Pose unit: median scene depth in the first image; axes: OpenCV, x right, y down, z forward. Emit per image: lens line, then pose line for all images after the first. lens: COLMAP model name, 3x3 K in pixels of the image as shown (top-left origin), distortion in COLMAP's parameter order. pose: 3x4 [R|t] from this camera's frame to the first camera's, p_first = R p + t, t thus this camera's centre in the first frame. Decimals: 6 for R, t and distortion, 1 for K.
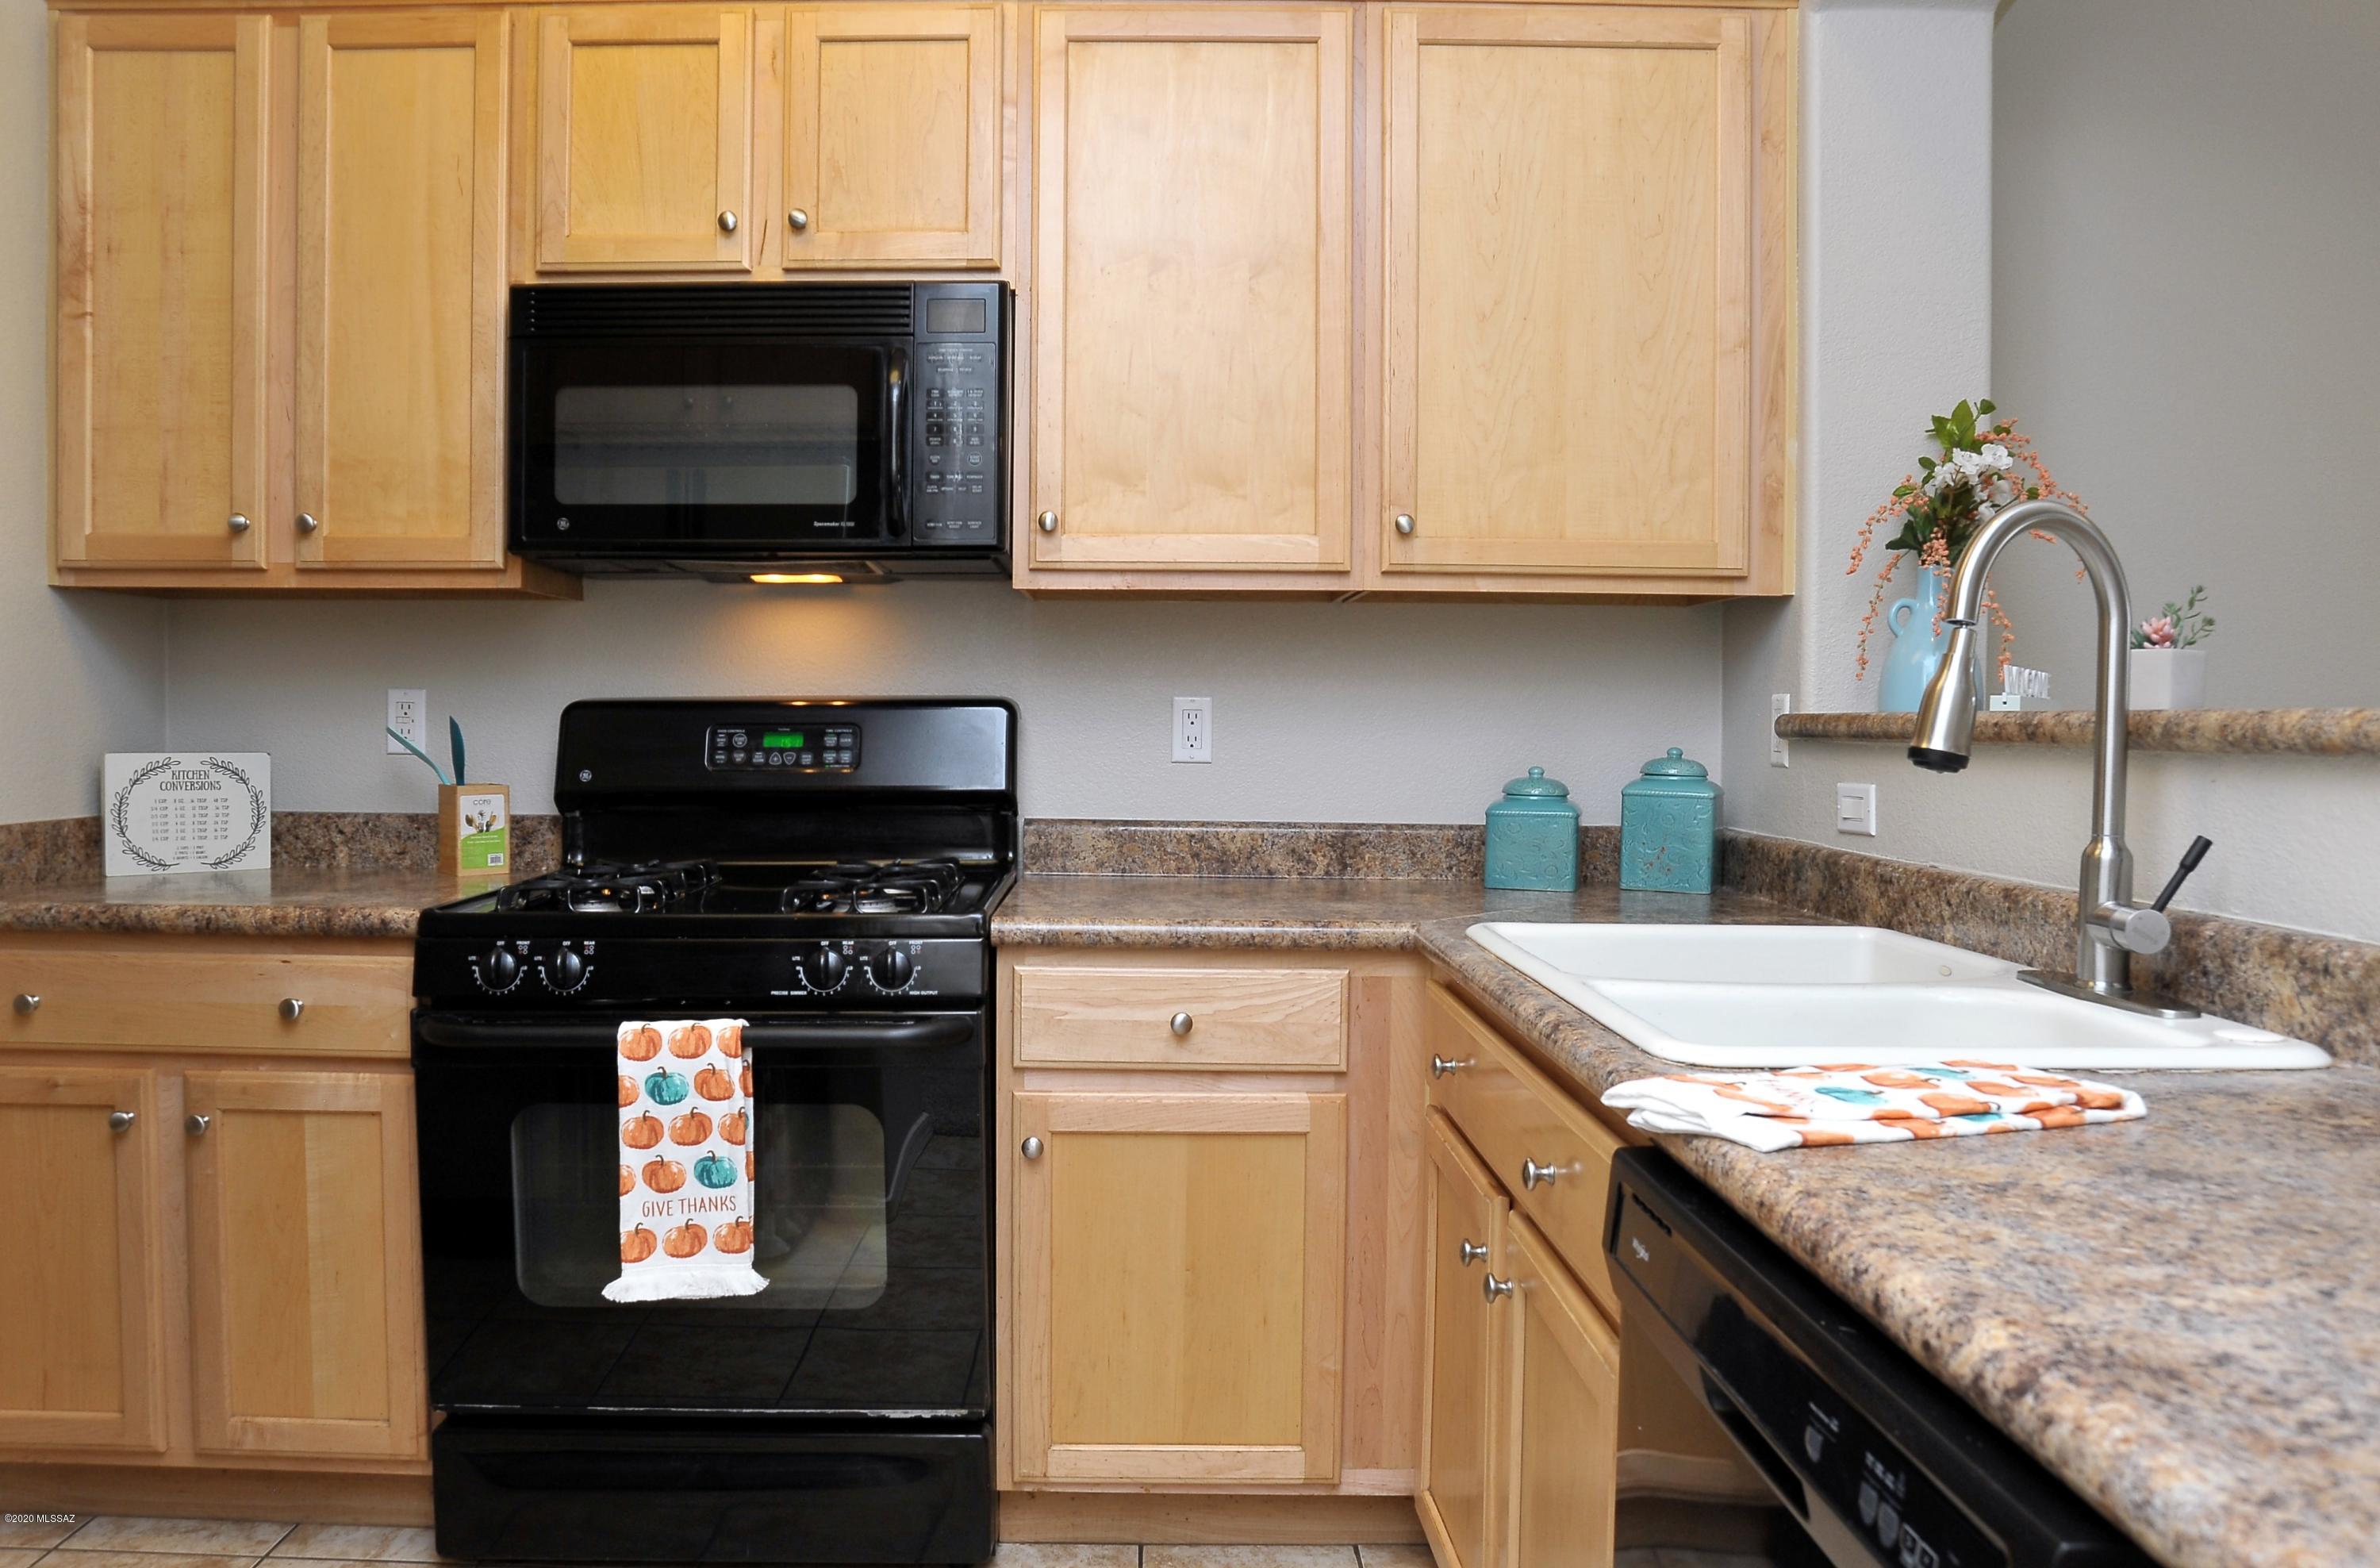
lens RADIAL K [[1630.2, 0, 1126.4], [0, 1630.2, 768.6], [0, 0, 1]] dist [-0.093136, 0.050357]
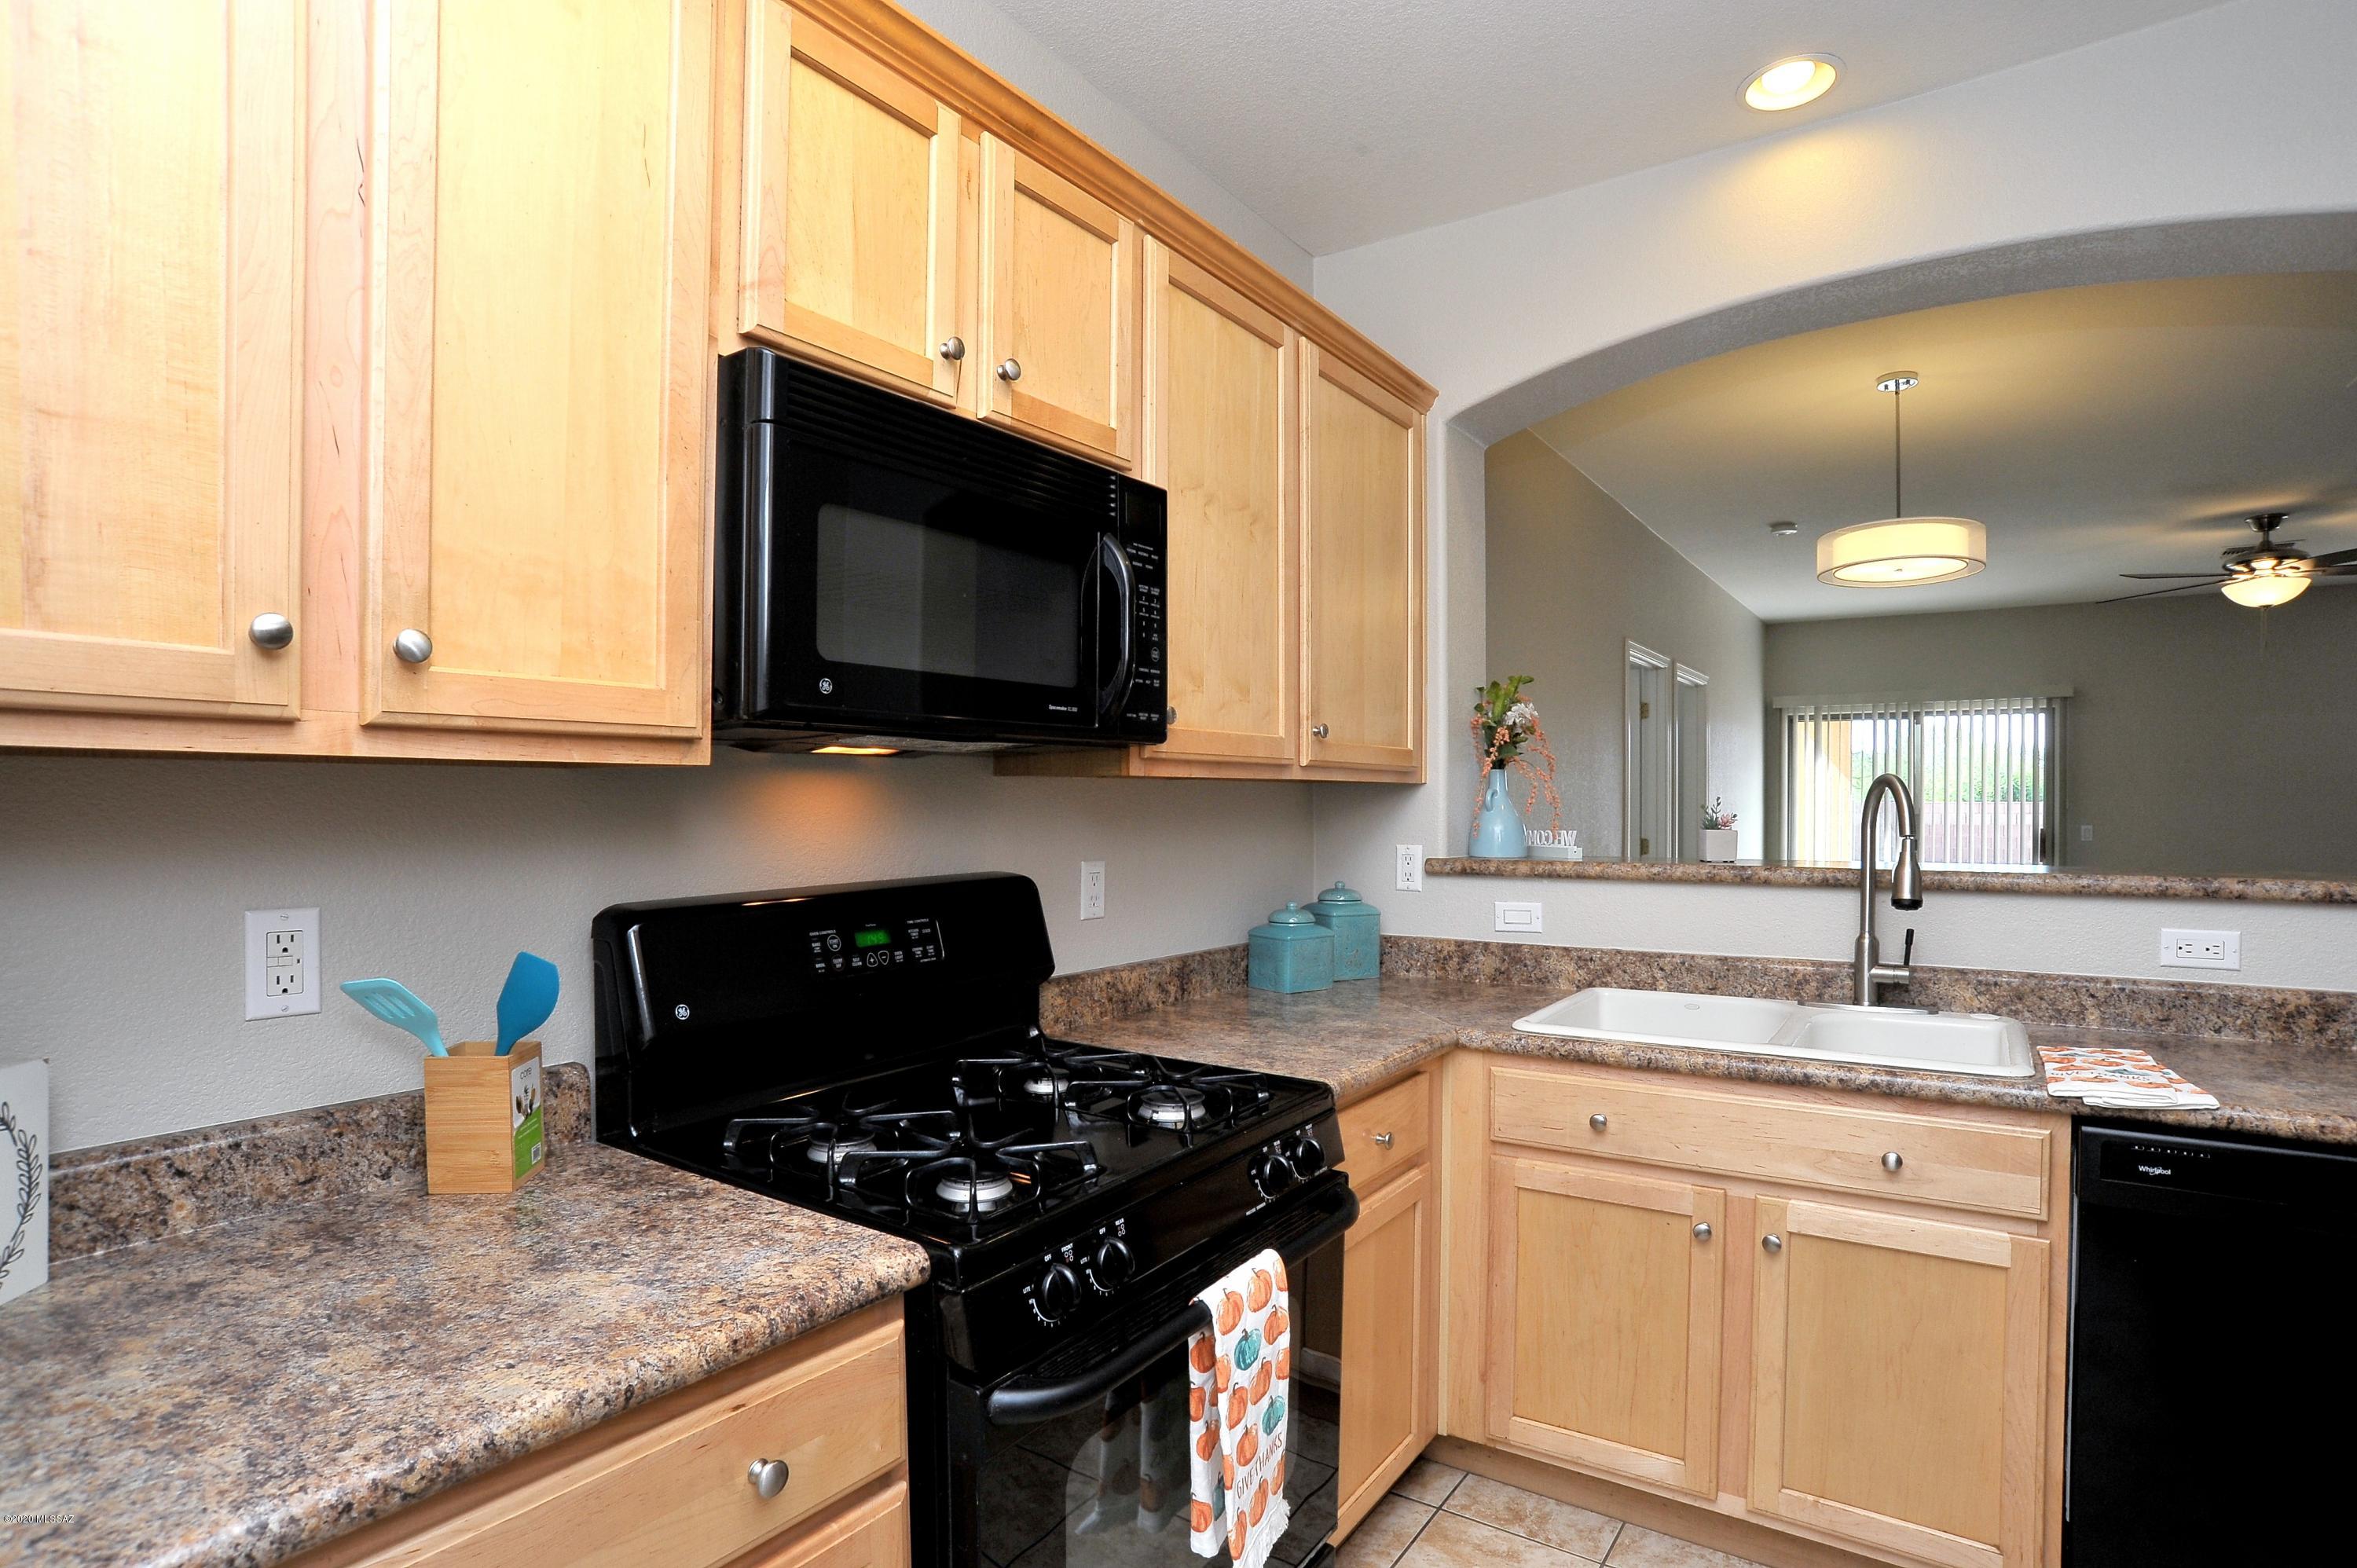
lens RADIAL K [[1203.0, 0, 1175.9], [0, 1203.0, 813.6], [0, 0, 1]] dist [-0.108812, 0.052957]
pose [[0.562608, -0.018021, 0.826527, -0.703232], [0.031039, 0.999518, 0.000665, -0.086221], [-0.826141, 0.025280, 0.562896, 0.543124]]
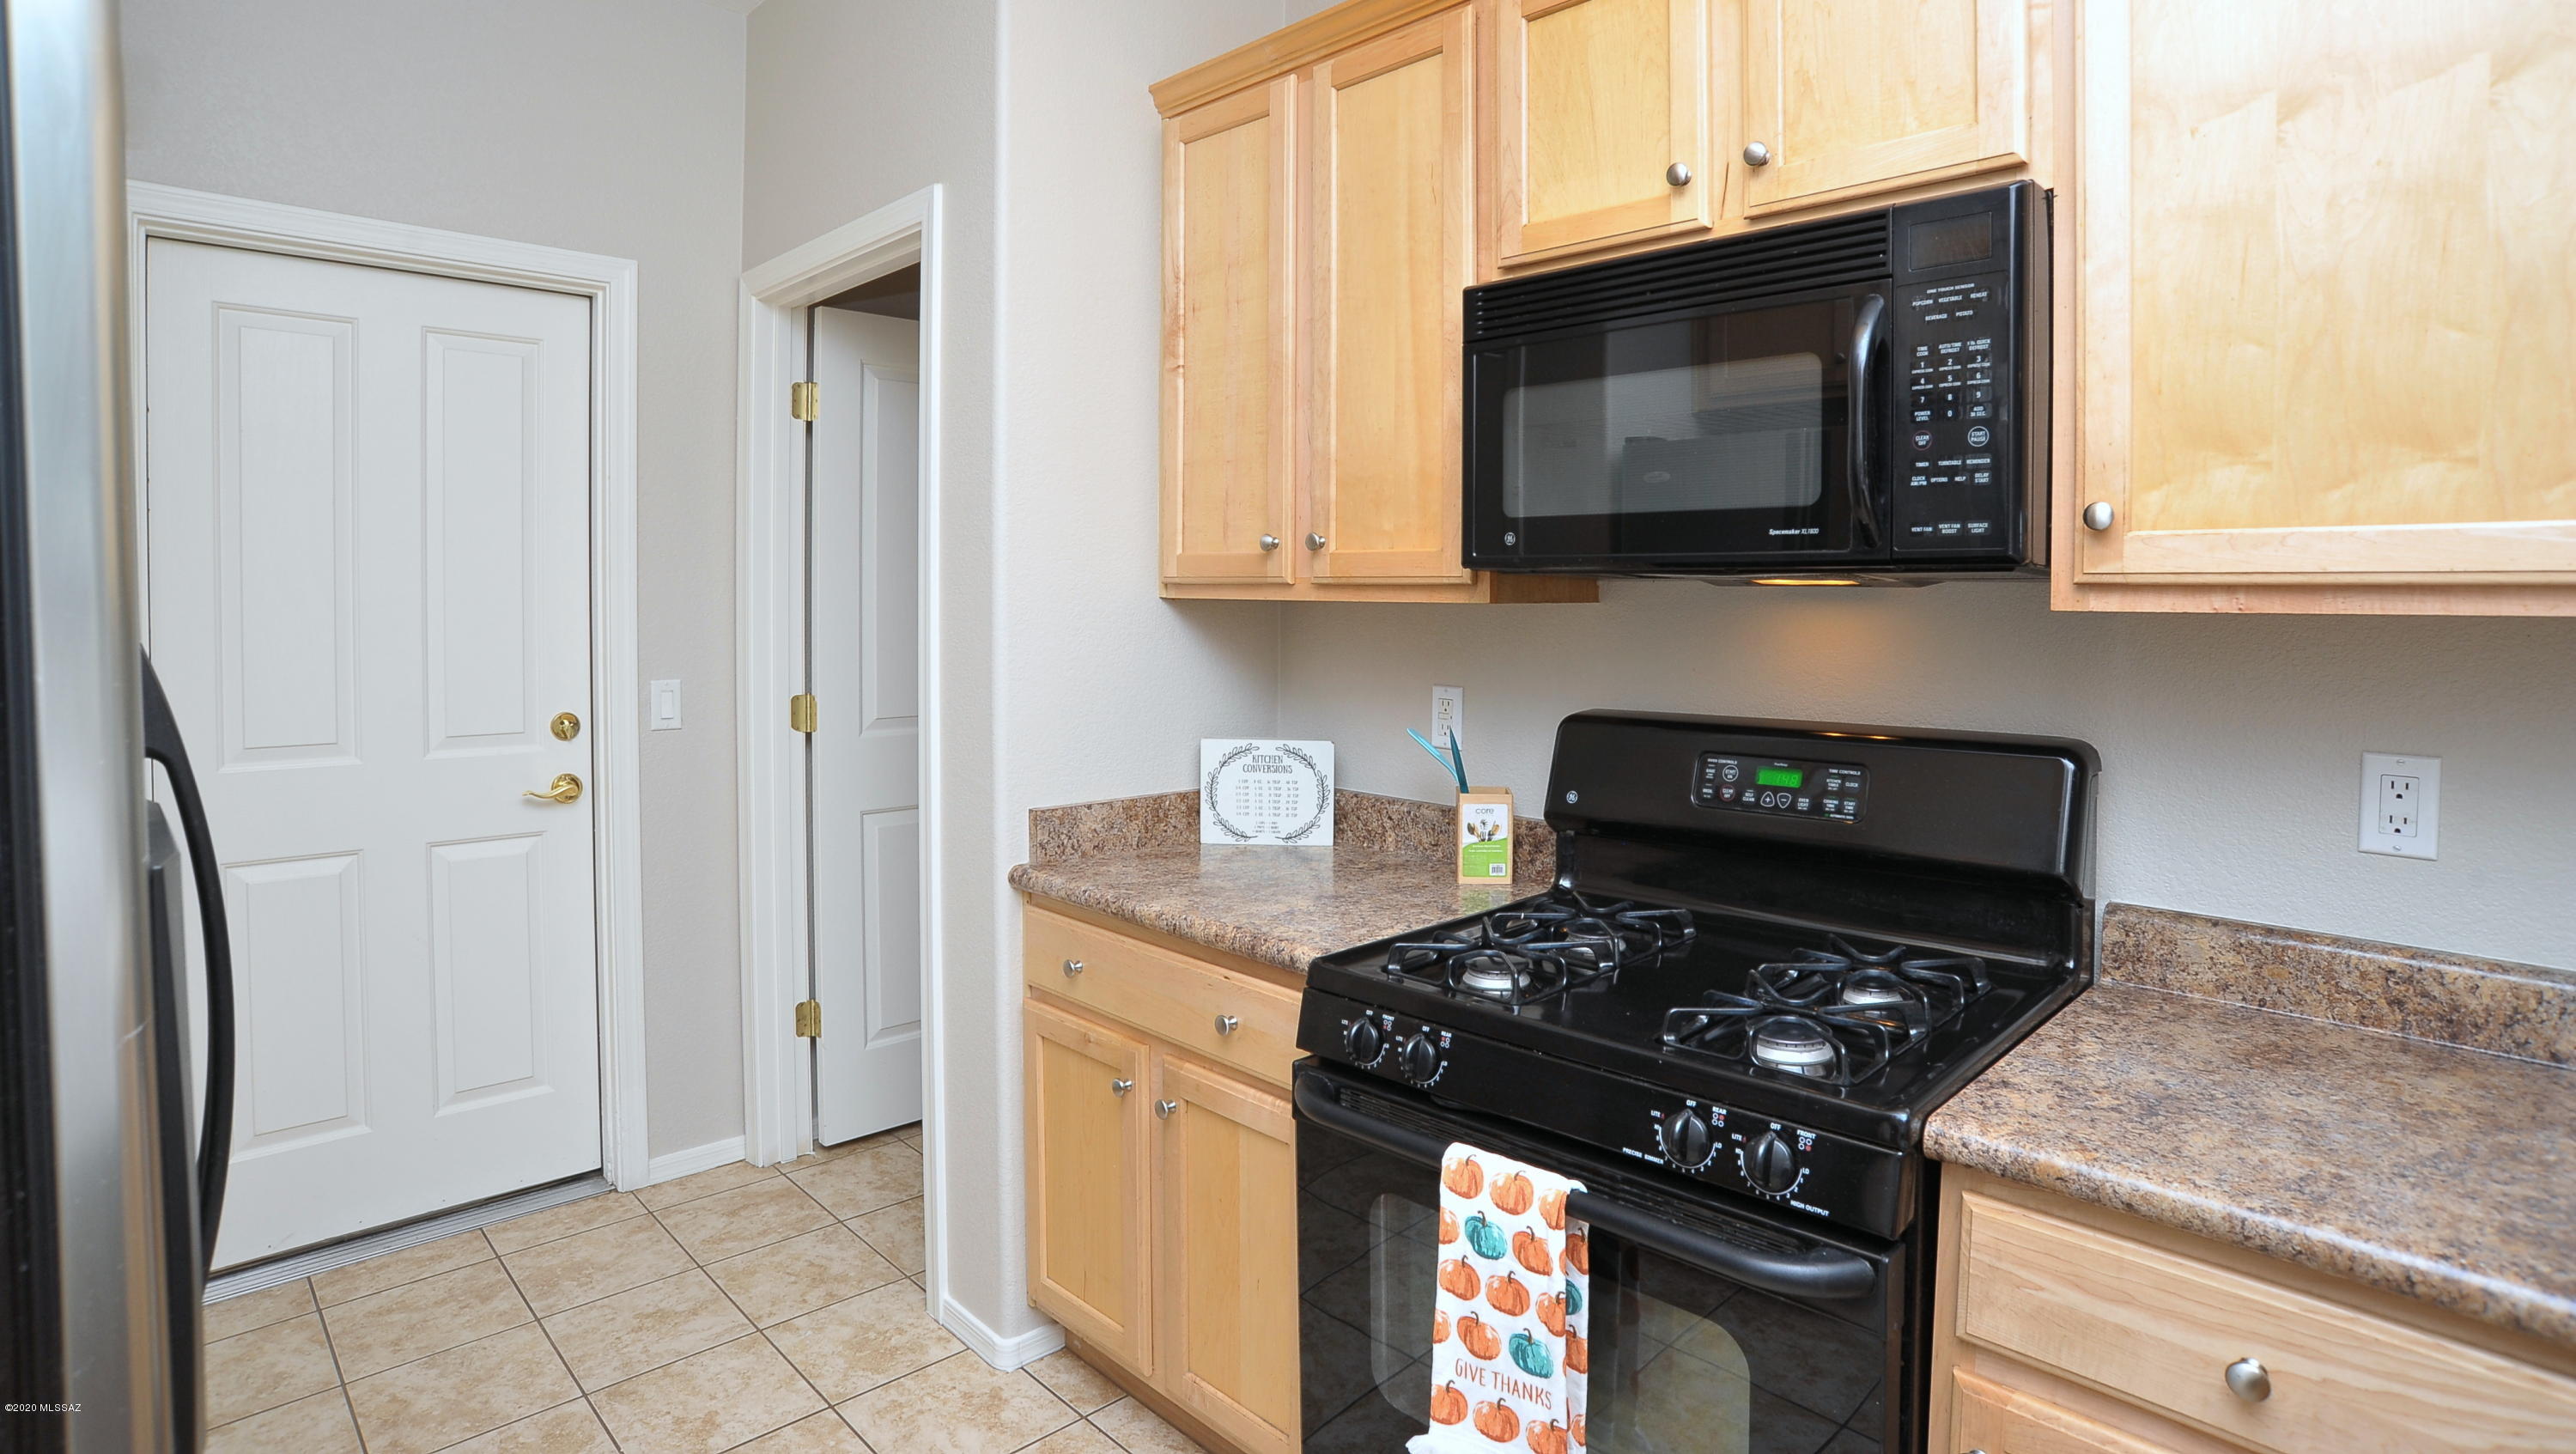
lens RADIAL K [[1317.7, 0, 1288.1], [0, 1317.7, 628.3], [0, 0, 1]] dist [-0.105269, 0.049886]
pose [[0.702024, 0.015599, -0.711982, 0.094081], [-0.023227, 0.999730, -0.000999, -0.095343], [0.711774, 0.017239, 0.702197, 0.376012]]
